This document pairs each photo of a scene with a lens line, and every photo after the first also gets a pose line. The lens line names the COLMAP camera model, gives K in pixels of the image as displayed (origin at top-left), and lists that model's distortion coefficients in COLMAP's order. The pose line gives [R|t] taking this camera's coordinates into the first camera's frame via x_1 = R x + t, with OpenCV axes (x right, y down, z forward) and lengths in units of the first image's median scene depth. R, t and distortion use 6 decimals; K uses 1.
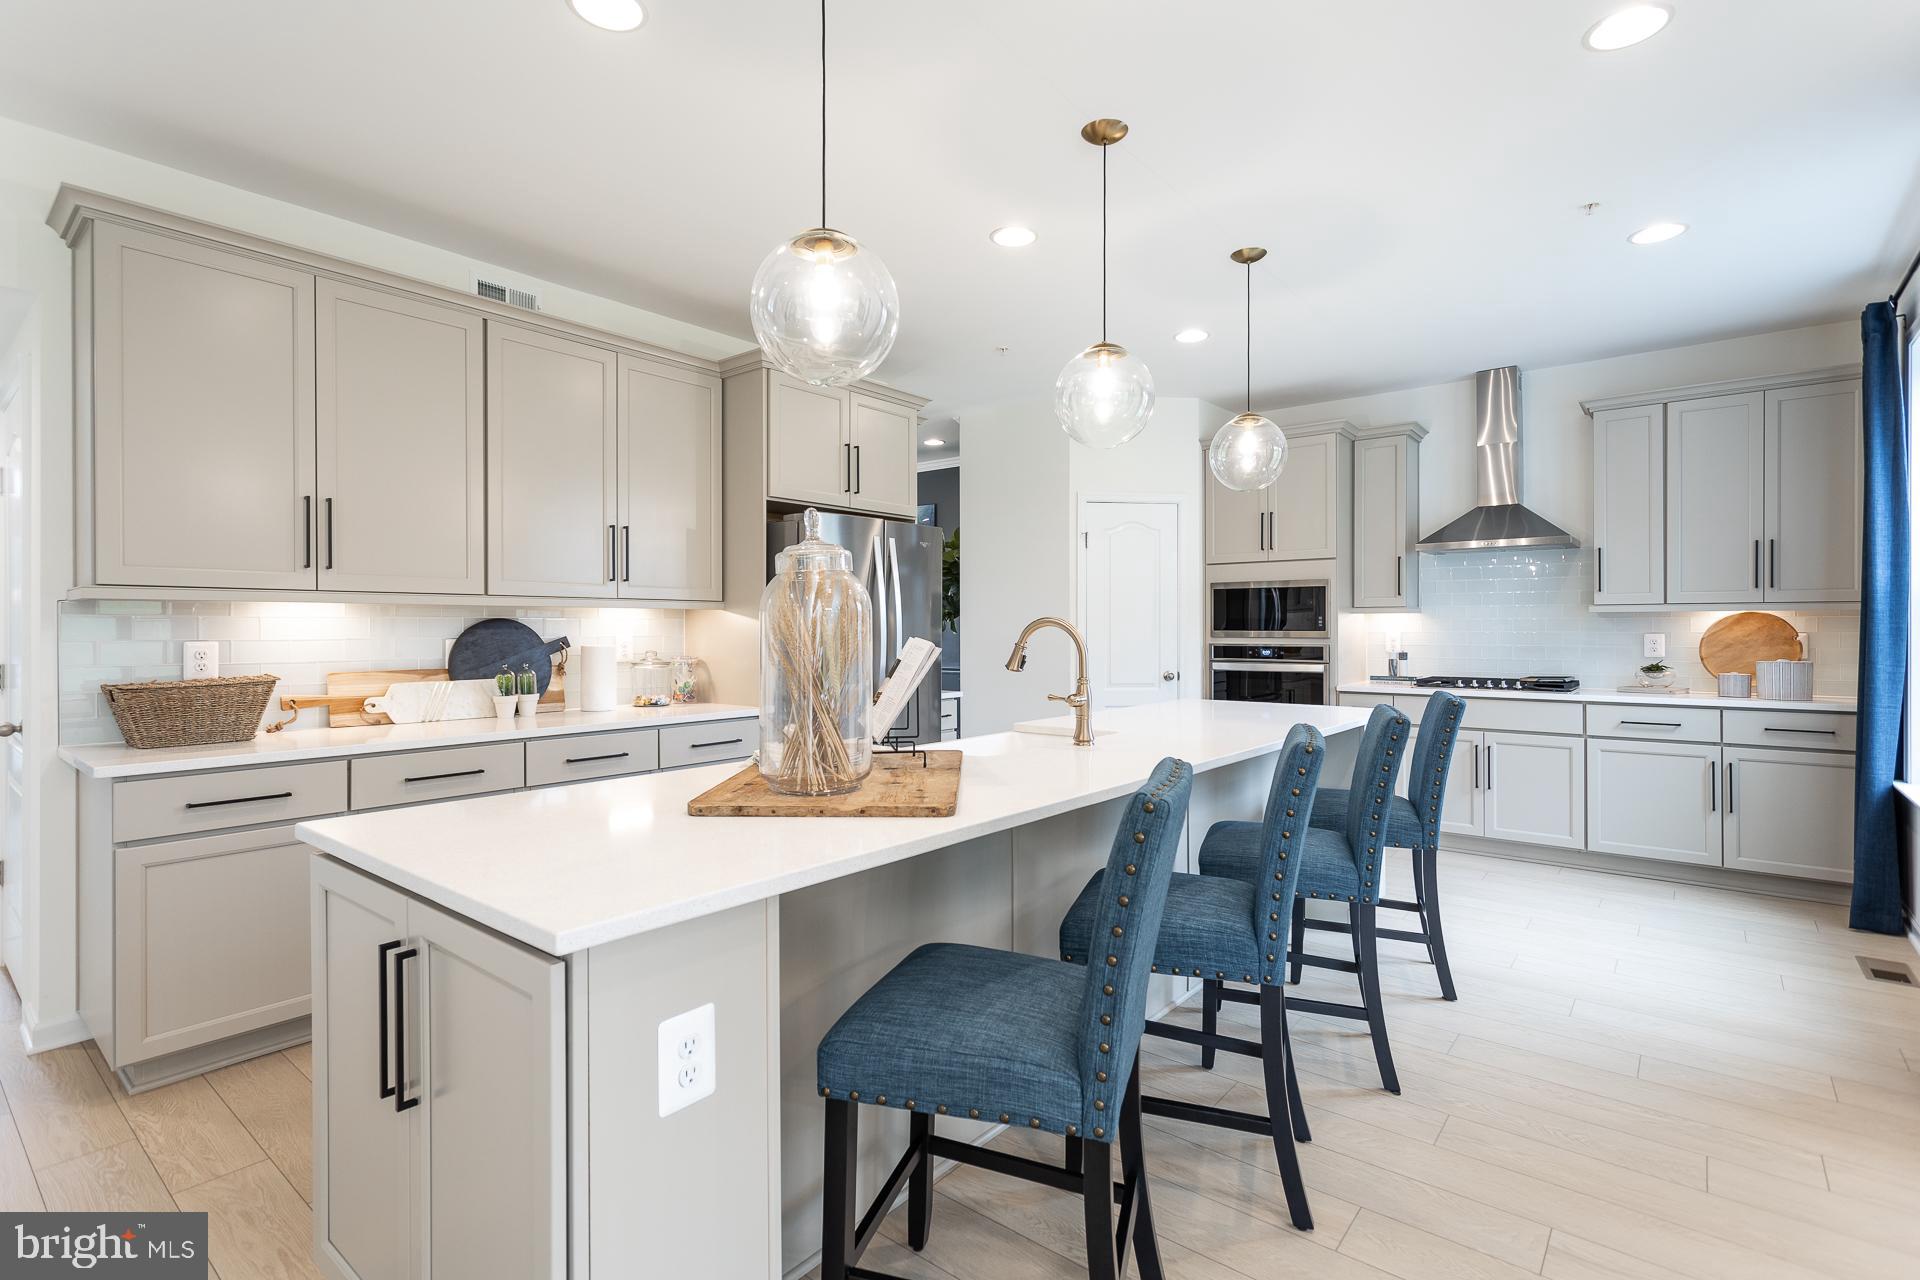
lens RADIAL K [[906.7, 0, 973.7], [0, 906.7, 639.8], [0, 0, 1]] dist [0.005111, -0.003014]
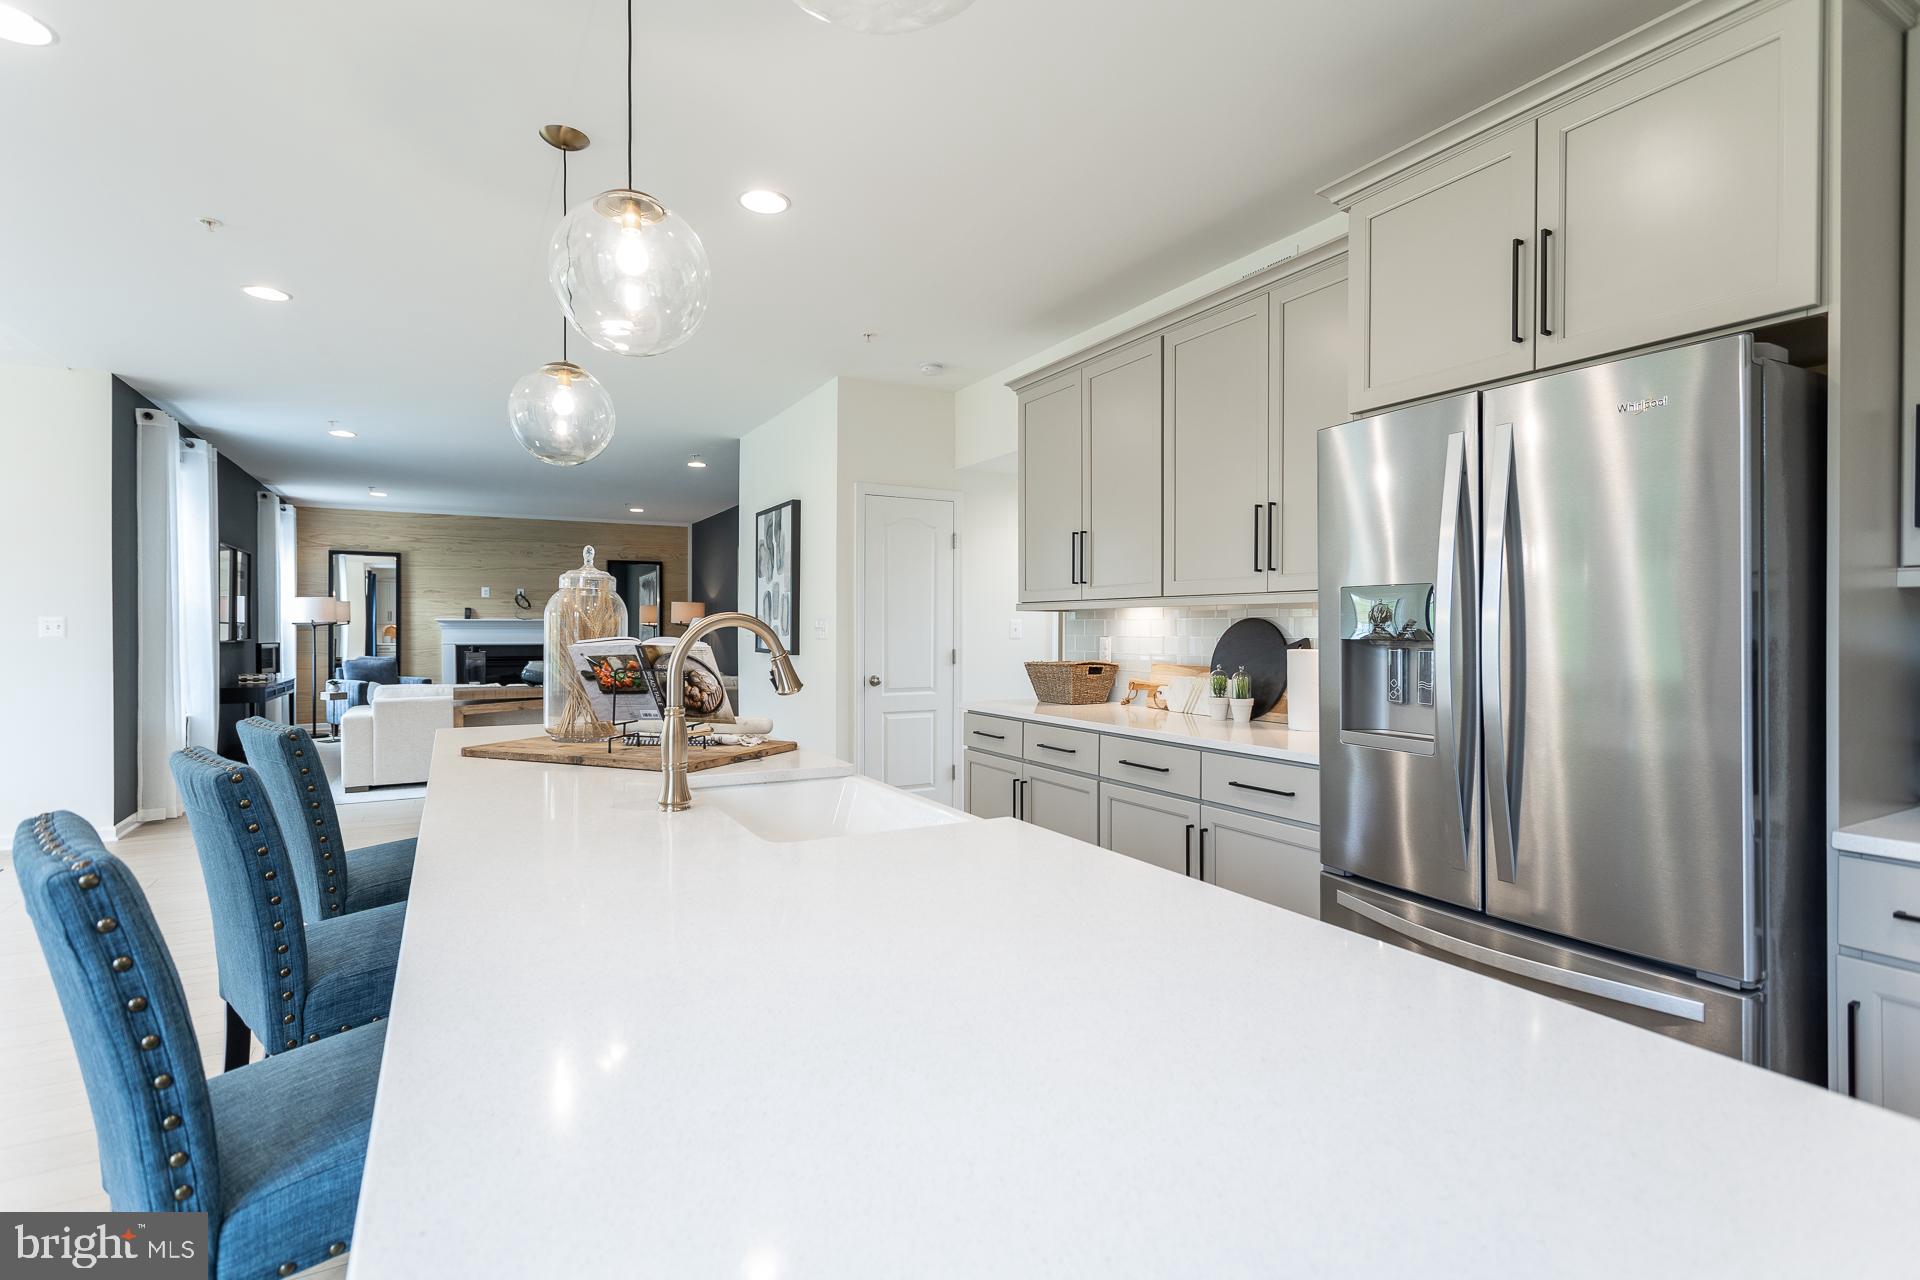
lens RADIAL K [[906.7, 0, 957.9], [0, 906.7, 629.6], [0, 0, 1]] dist [0.005111, -0.003014]
pose [[-0.372122, 0.000553, -0.928184, 0.394296], [-0.019367, 0.999777, 0.008361, -0.011442], [0.927982, 0.021087, -0.372029, 0.878115]]
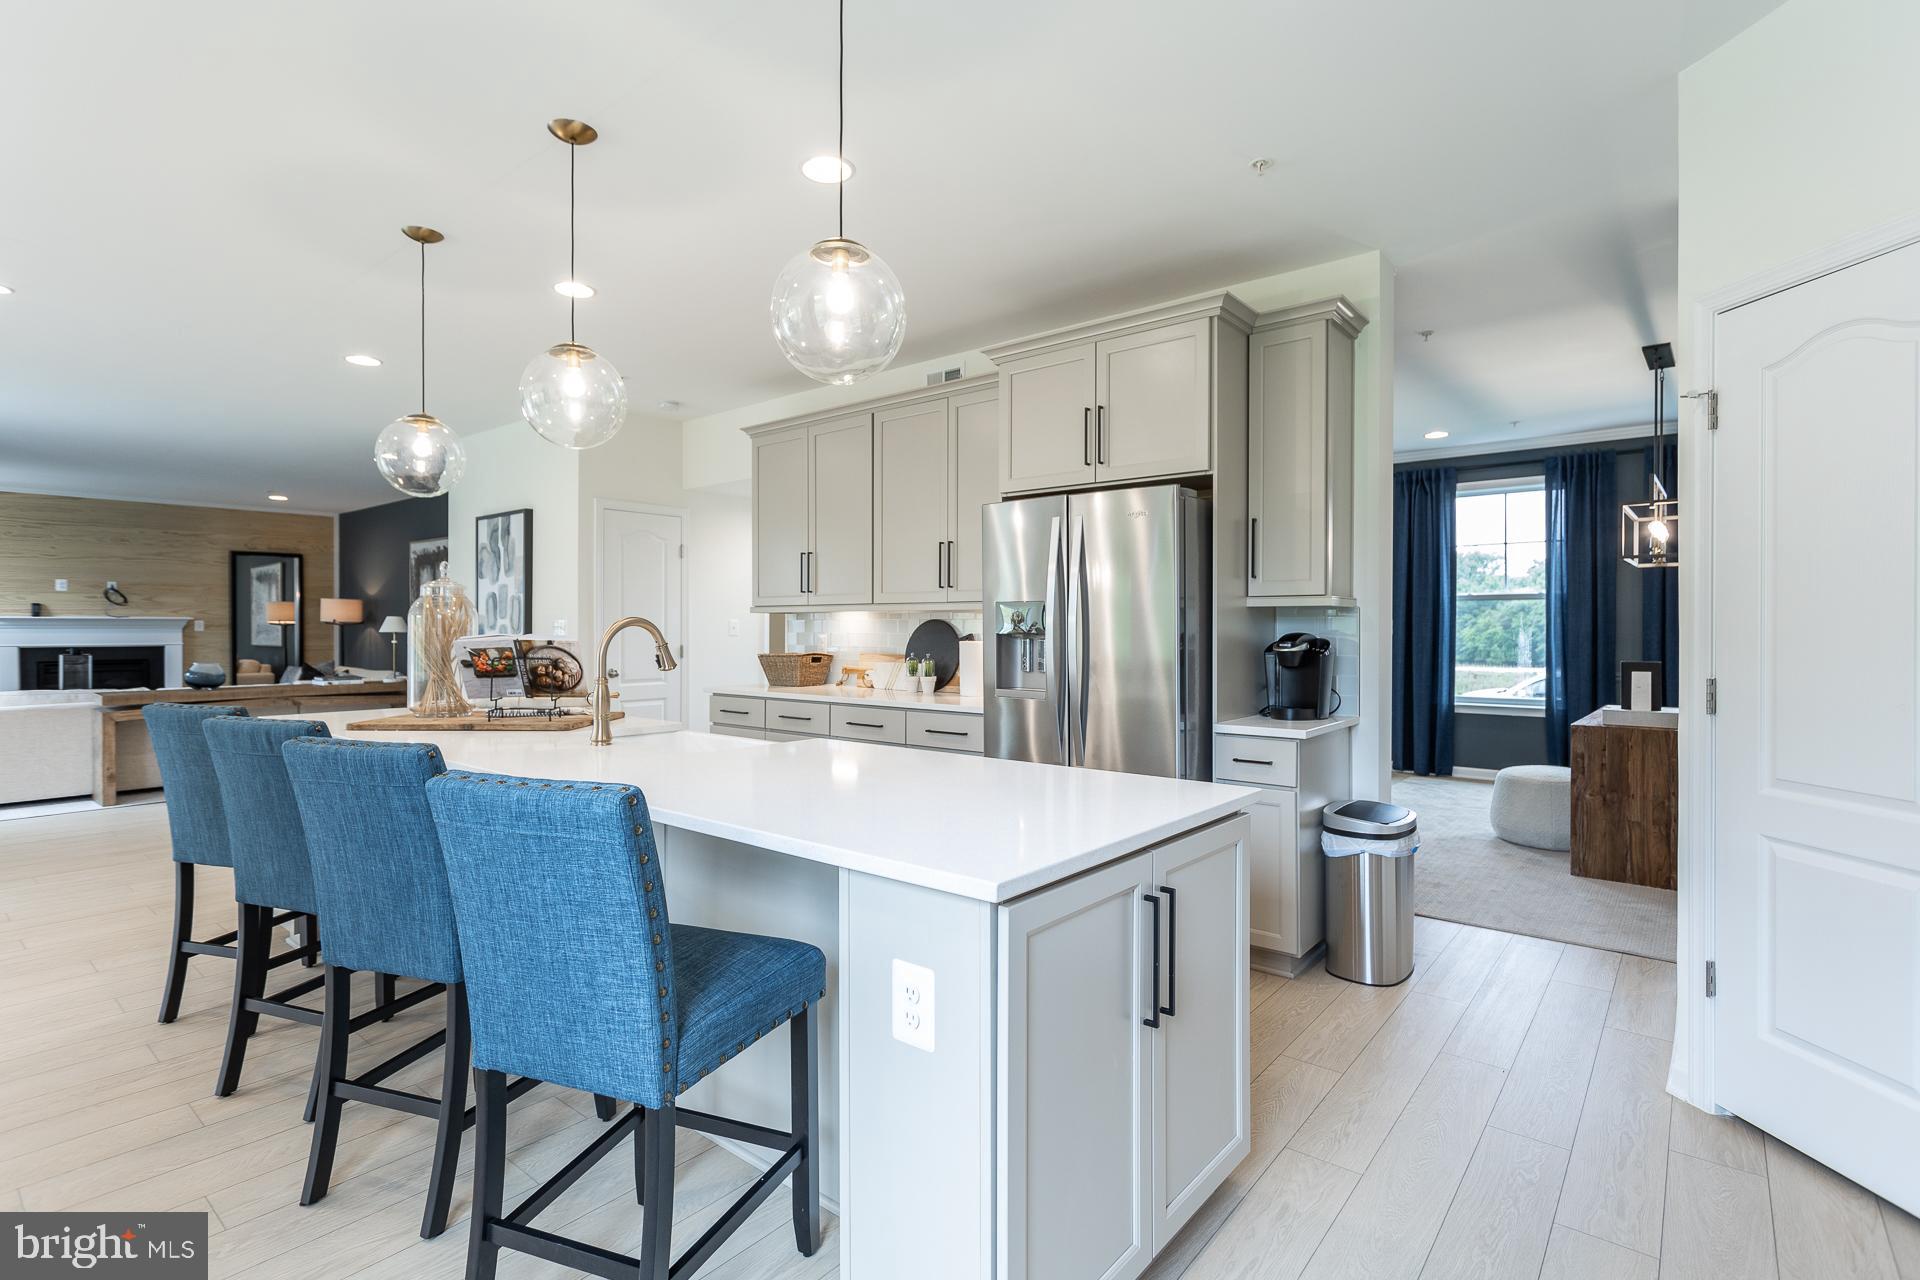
lens RADIAL K [[906.7, 0, 958.3], [0, 906.7, 626.7], [0, 0, 1]] dist [0.005111, -0.003014]
pose [[-0.010702, -0.000503, -0.999943, 0.672406], [-0.019670, 0.999806, -0.000292, -0.011396], [0.999749, 0.019666, -0.010710, 0.862998]]
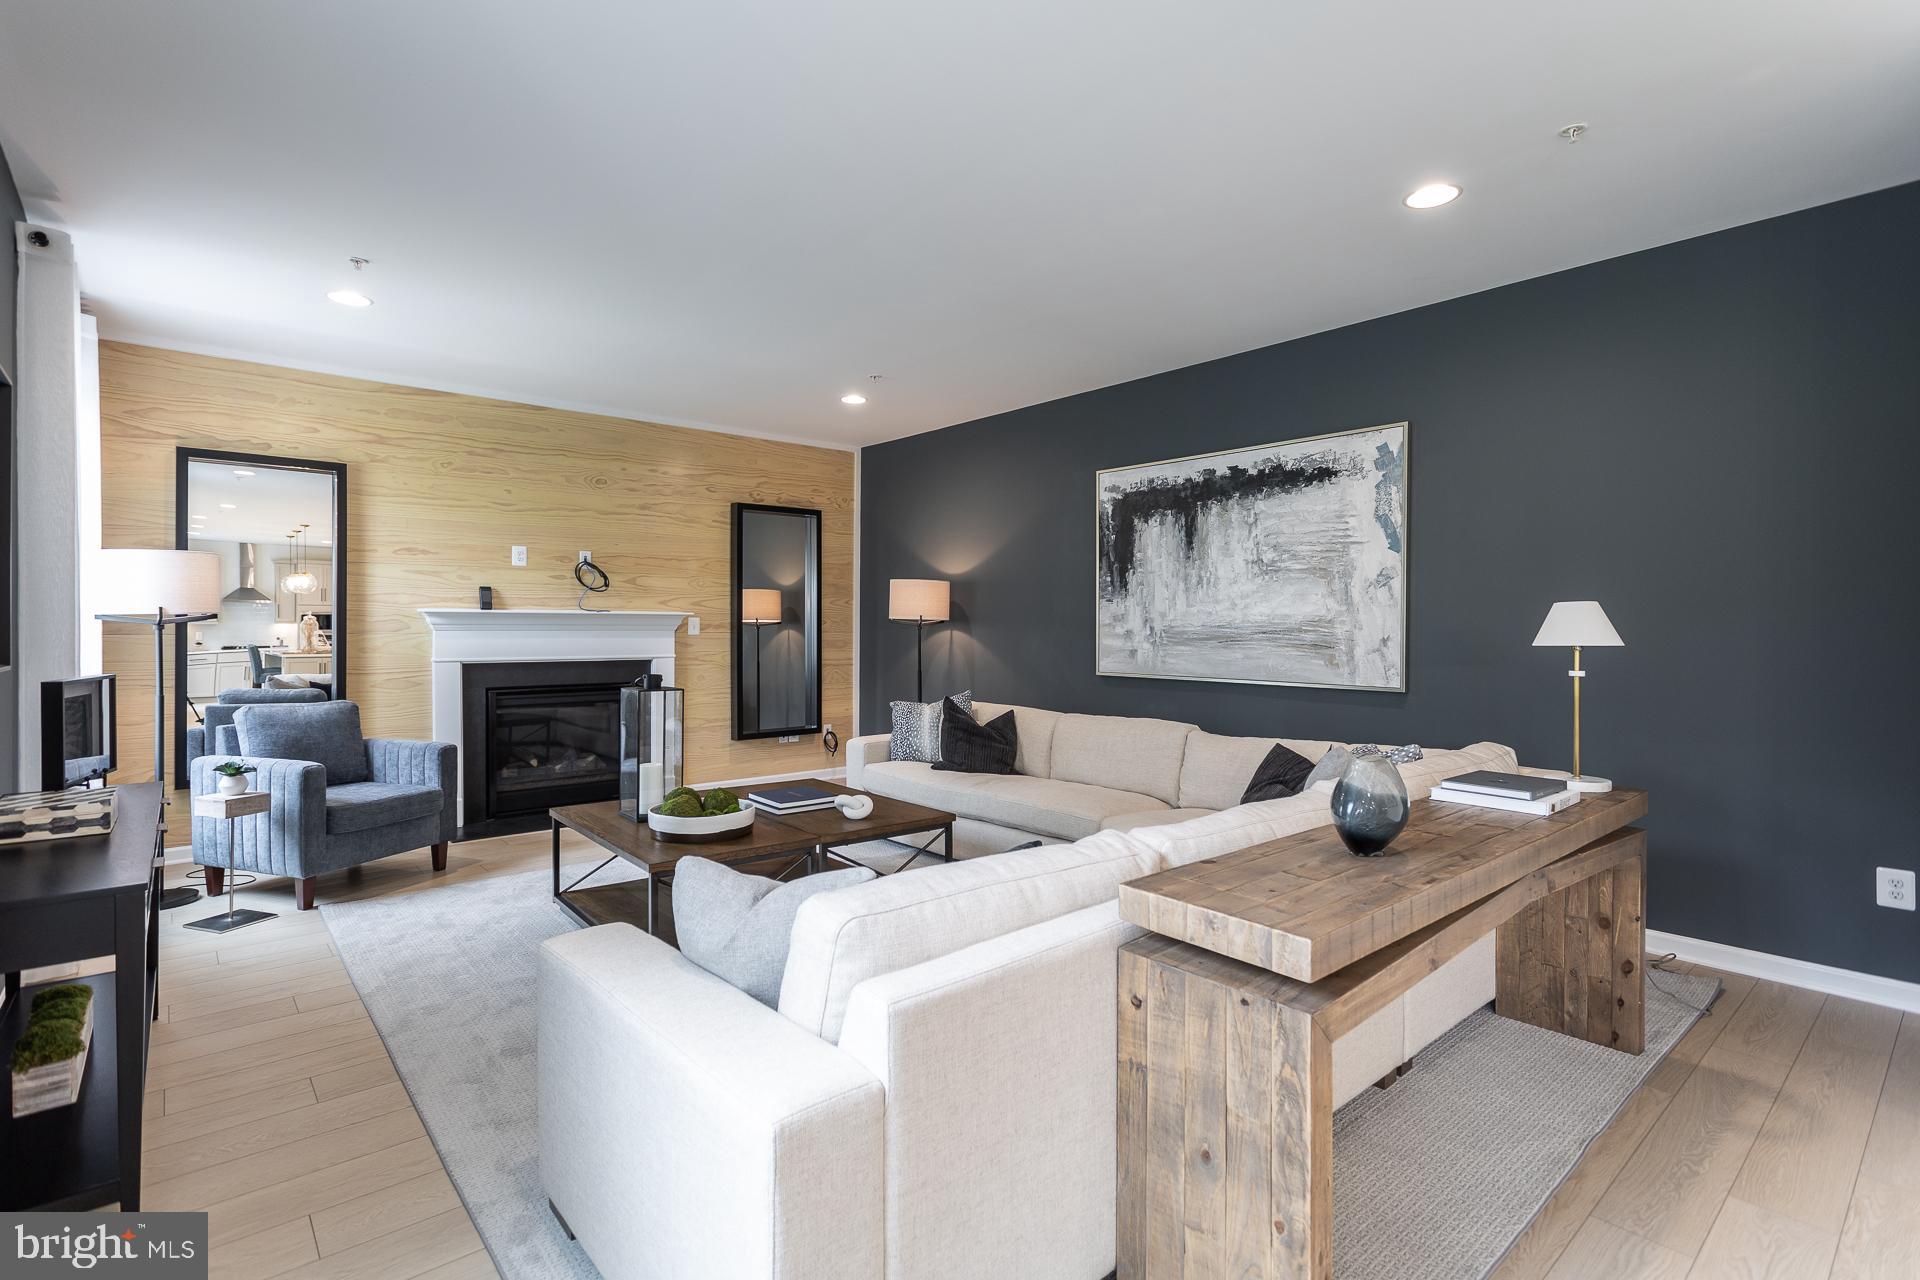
lens RADIAL K [[906.7, 0, 955.5], [0, 906.7, 626.9], [0, 0, 1]] dist [0.005111, -0.003014]
pose [[-0.177180, -0.001310, -0.984178, -0.353432], [-0.021218, 0.999772, 0.002489, 0.013690], [0.983950, 0.021323, -0.177167, -0.498011]]
